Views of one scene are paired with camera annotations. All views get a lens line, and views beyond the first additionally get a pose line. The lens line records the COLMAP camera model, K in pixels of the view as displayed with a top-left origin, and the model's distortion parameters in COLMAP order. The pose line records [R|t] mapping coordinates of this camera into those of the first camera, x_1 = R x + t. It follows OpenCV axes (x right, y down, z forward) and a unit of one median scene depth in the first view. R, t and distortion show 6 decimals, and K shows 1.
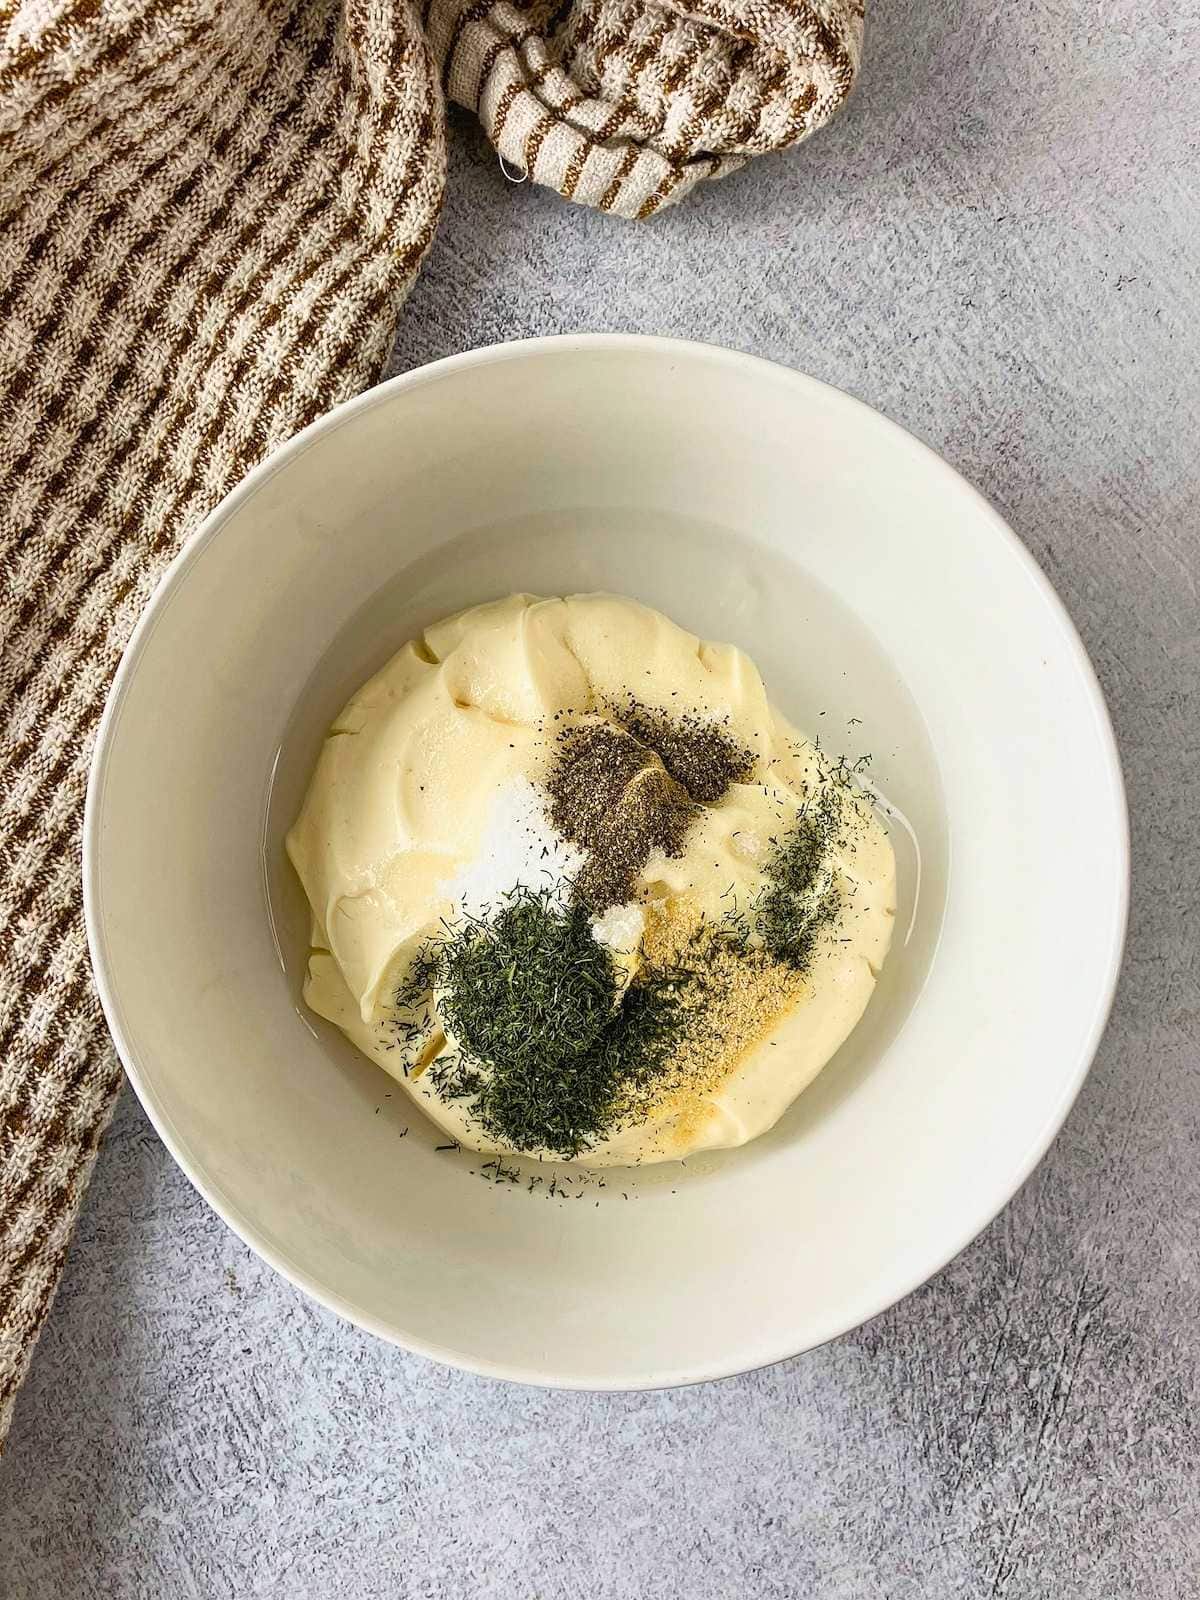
lens RADIAL K [[1294.6, 0, 602.3], [0, 1294.6, 800.4], [0, 0, 1]] dist [0.112302, -0.158515]
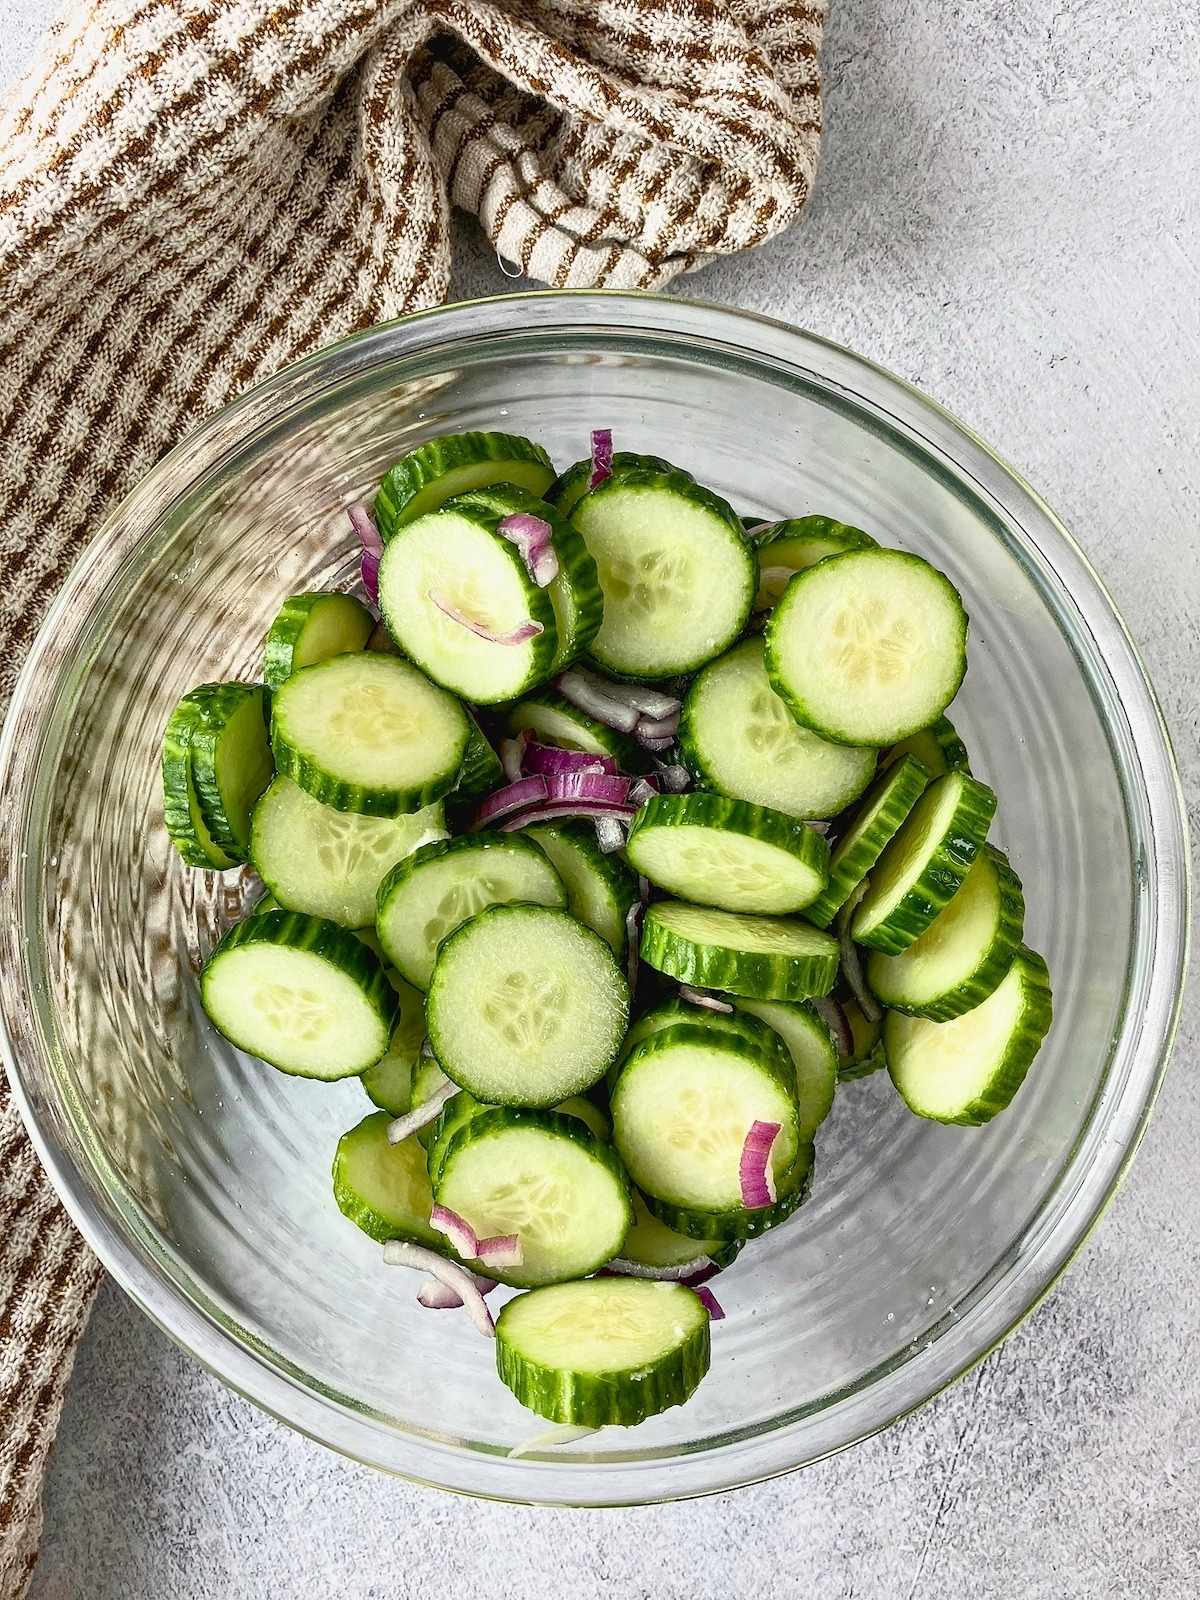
lens RADIAL K [[1309.4, 0, 600.0], [0, 1309.4, 800.0], [0, 0, 1]] dist [-0.000663, 0.008158]
pose [[0.999948, -0.000453, -0.010154, 0.020913], [0.000551, 0.999953, 0.009720, -0.033098], [0.010149, -0.009725, 0.999901, -0.127733]]
